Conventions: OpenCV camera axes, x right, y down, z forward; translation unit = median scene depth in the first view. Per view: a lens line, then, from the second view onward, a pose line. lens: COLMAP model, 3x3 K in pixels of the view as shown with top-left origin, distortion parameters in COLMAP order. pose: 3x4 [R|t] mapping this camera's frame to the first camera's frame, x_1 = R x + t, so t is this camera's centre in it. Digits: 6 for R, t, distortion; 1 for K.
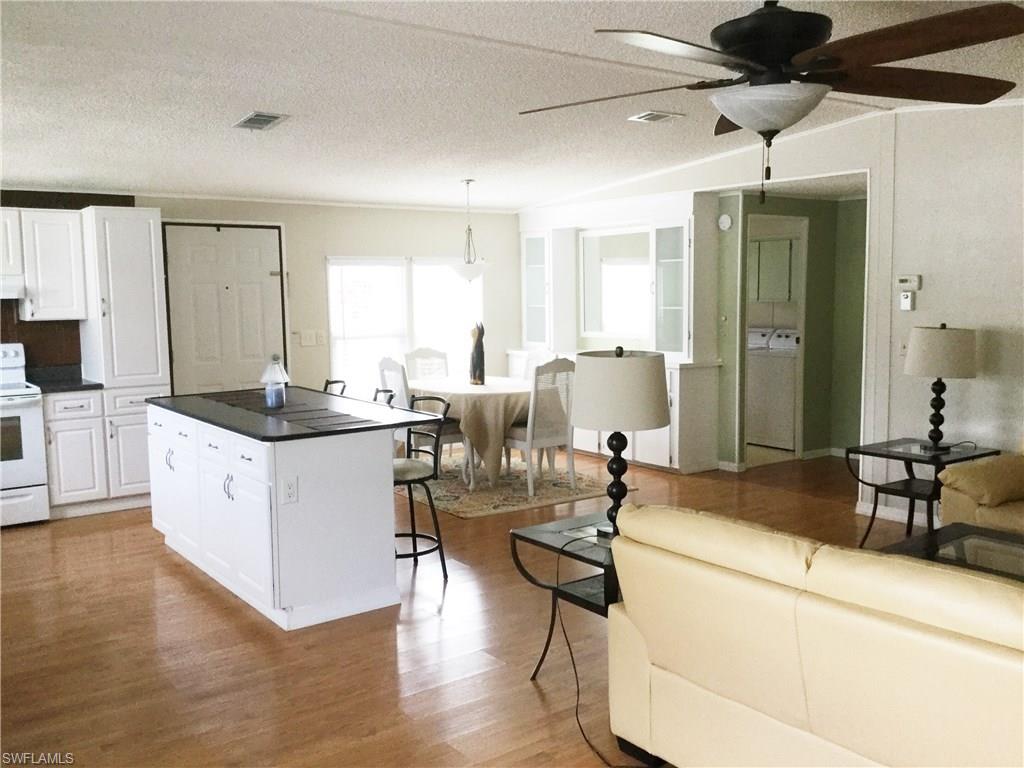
lens RADIAL K [[931.1, 0, 512.0], [0, 931.1, 384.0], [0, 0, 1]] dist [0.005792, -0.015667]
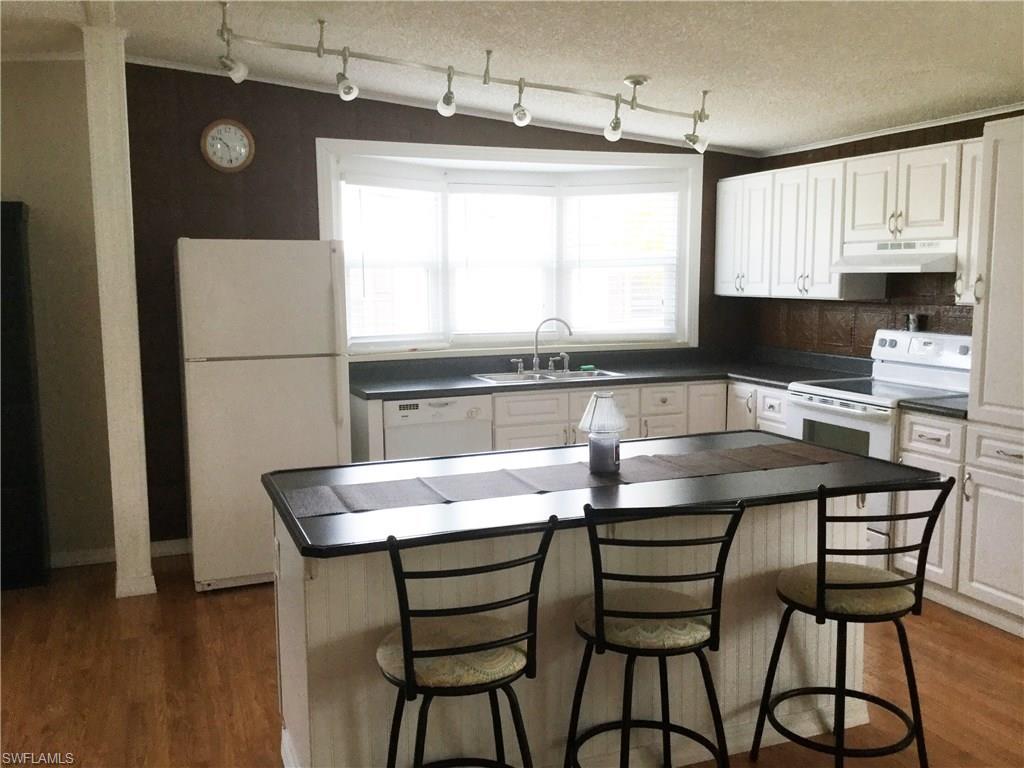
lens RADIAL K [[931.1, 0, 512.0], [0, 931.1, 384.0], [0, 0, 1]] dist [0.005792, -0.015667]
pose [[-0.262280, 0.124842, -0.956882, 0.234694], [-0.087911, 0.984382, 0.152526, -0.087331], [0.960979, 0.124125, -0.247208, 0.868914]]
